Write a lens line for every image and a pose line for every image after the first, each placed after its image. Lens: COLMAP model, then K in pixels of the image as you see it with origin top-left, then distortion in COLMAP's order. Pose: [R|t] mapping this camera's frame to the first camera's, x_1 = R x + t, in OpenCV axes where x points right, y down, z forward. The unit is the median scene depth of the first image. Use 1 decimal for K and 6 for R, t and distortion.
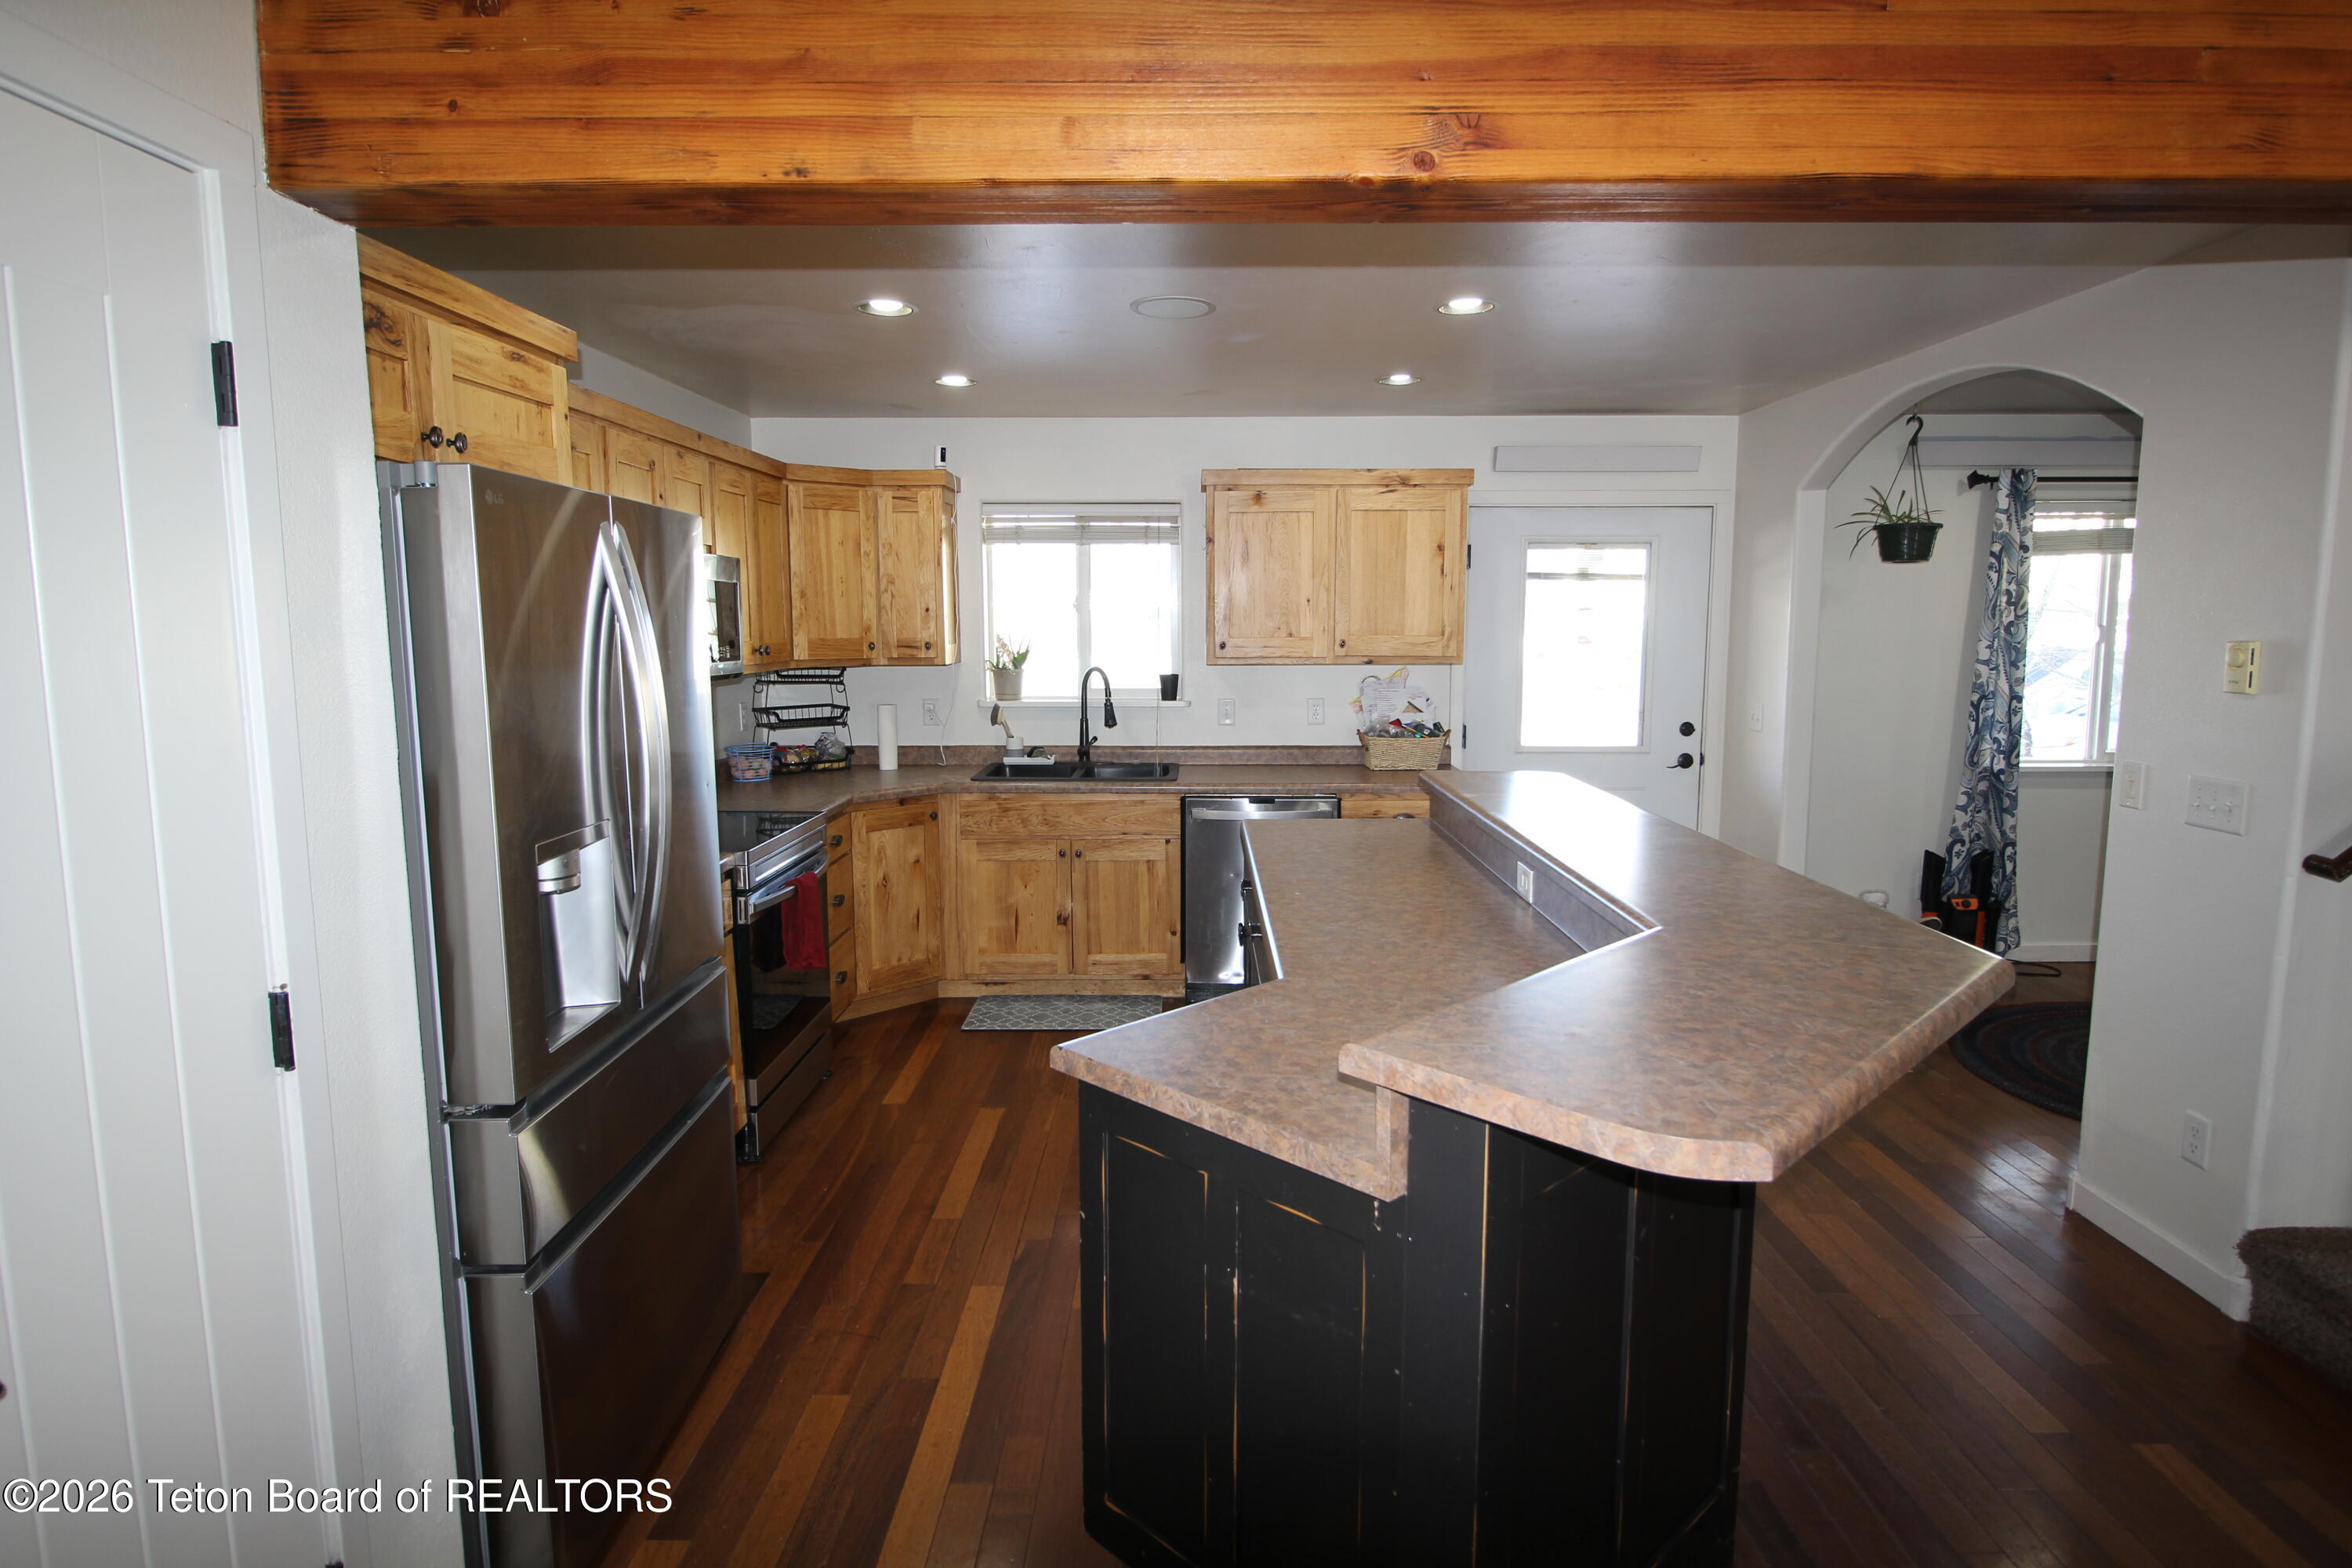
lens RADIAL K [[1280.6, 0, 1183.2], [0, 1280.6, 768.3], [0, 0, 1]] dist [-0.002972, -0.003020]
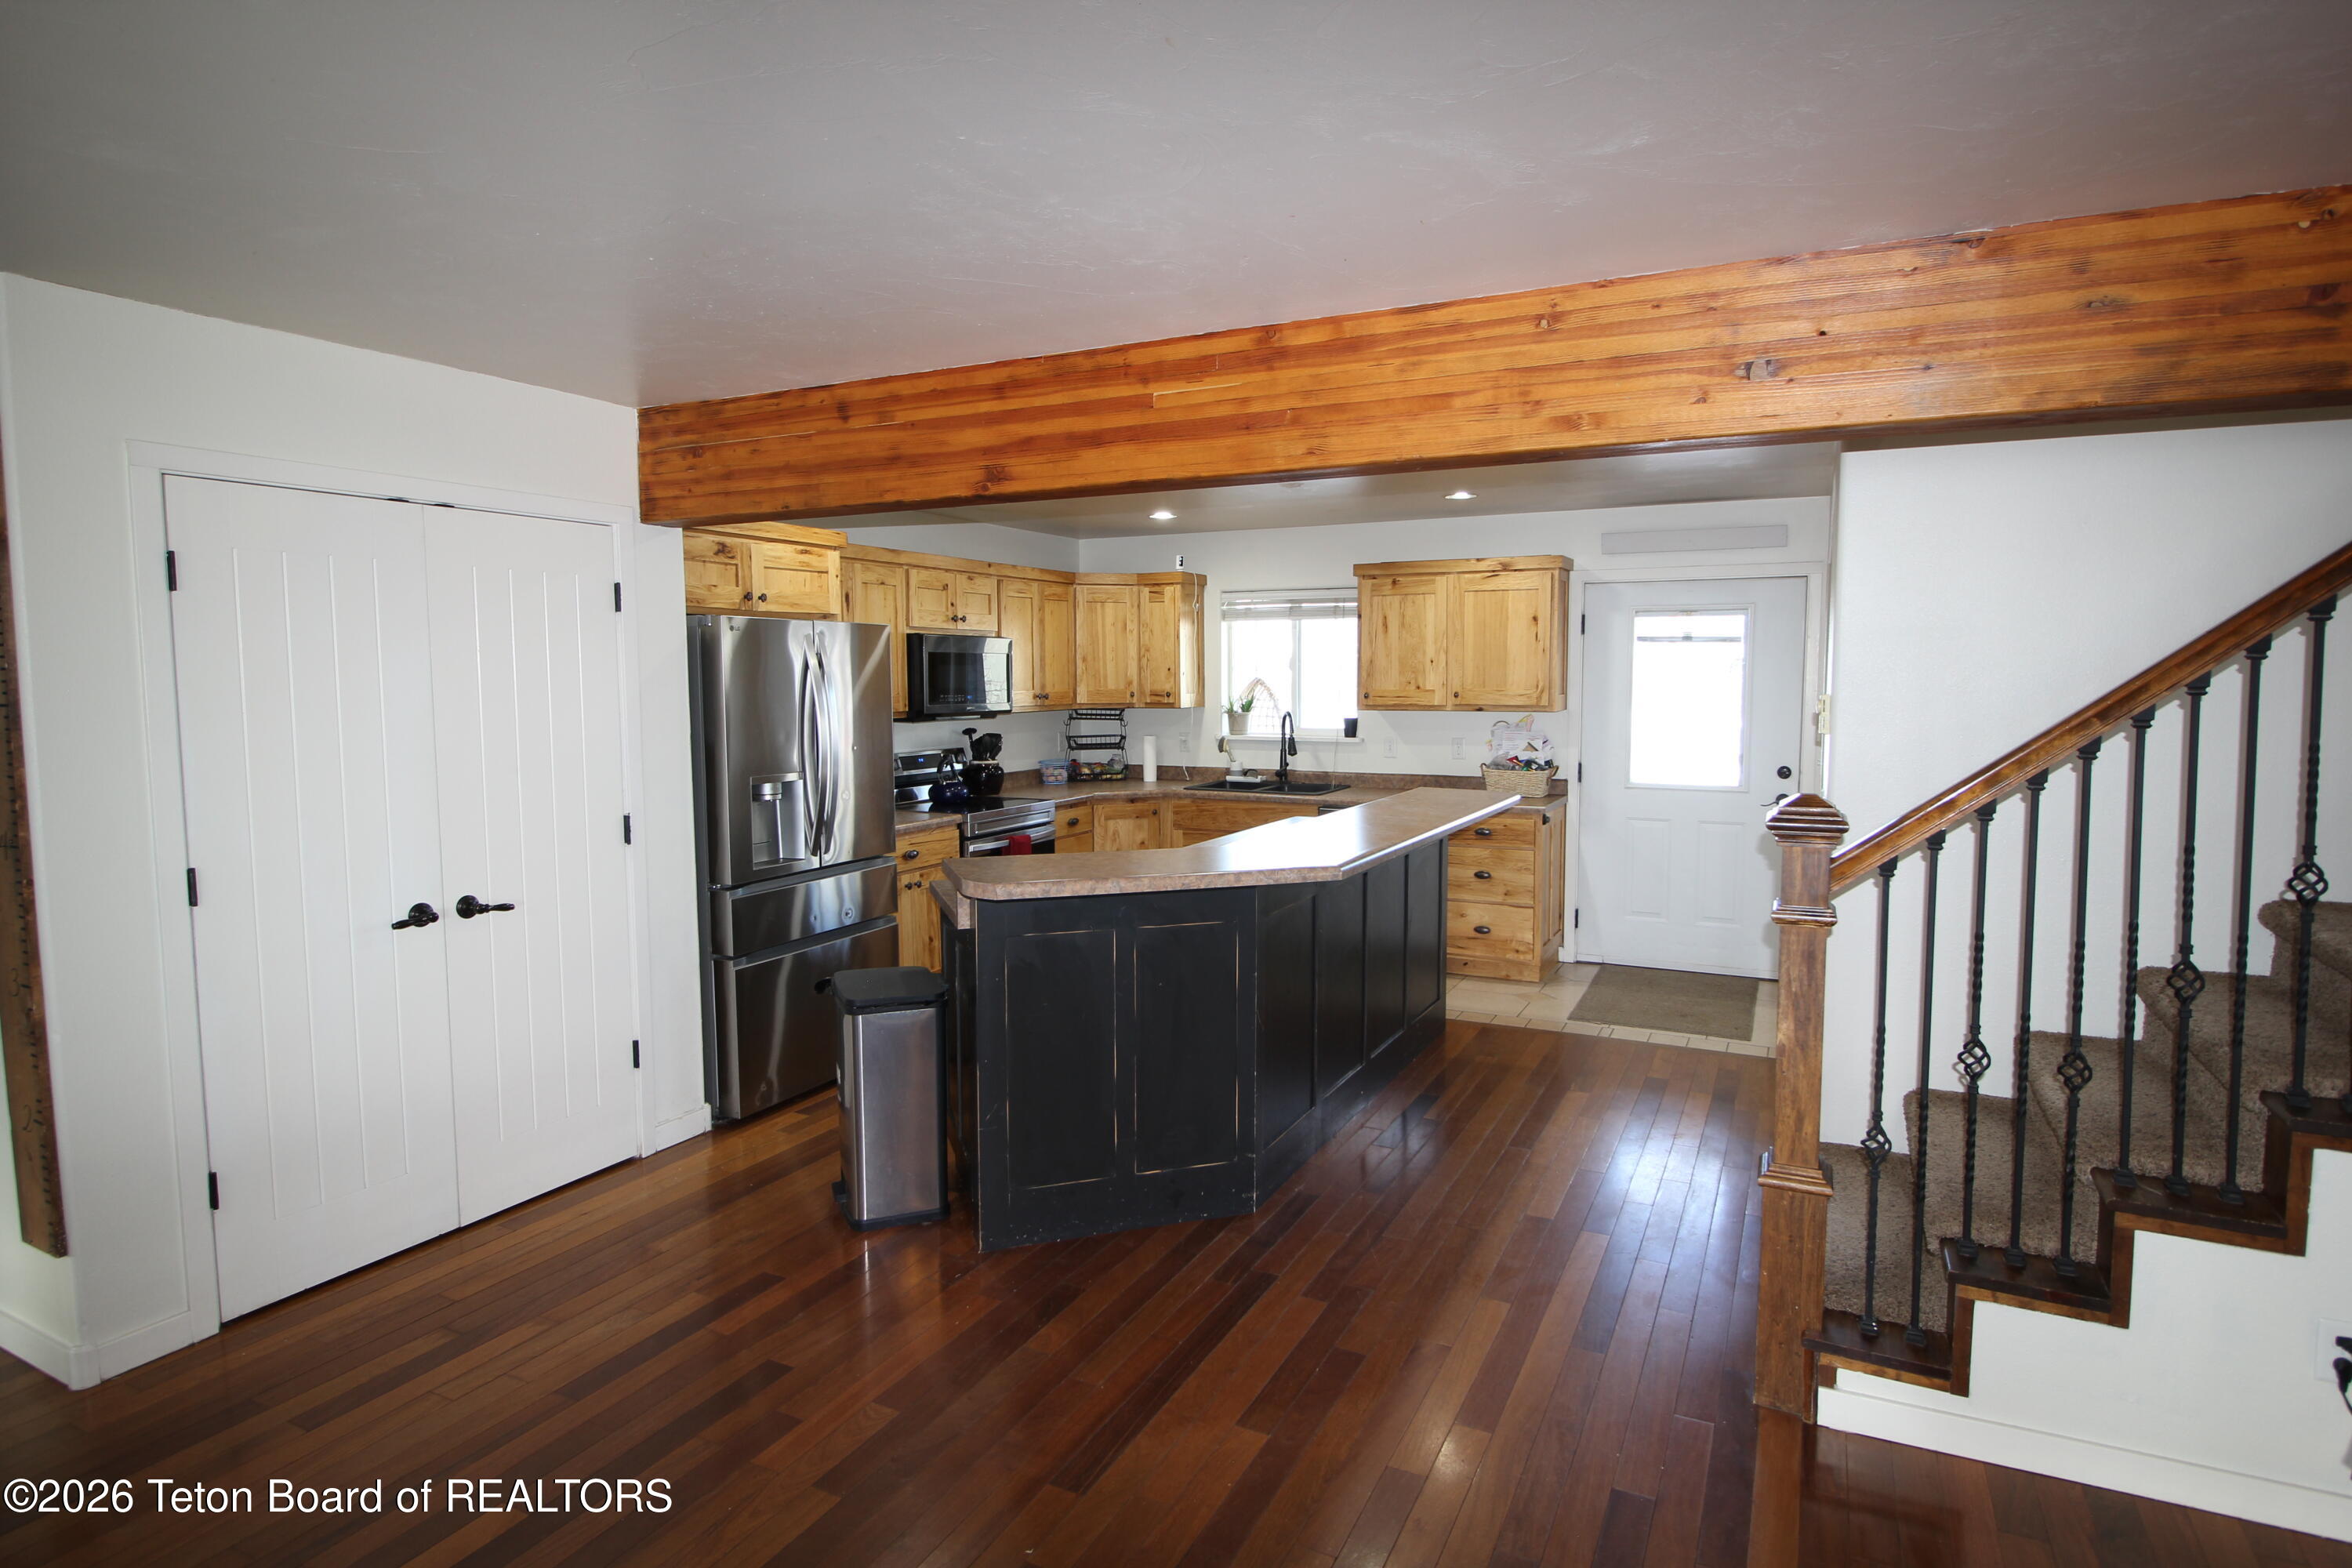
lens RADIAL K [[1280.6, 0, 1172.4], [0, 1280.6, 784.8], [0, 0, 1]] dist [-0.002972, -0.003020]
pose [[0.891256, 0.037843, -0.451920, 0.436931], [-0.050454, 0.998600, -0.015881, 0.026190], [0.450686, 0.036955, 0.891917, -0.256868]]
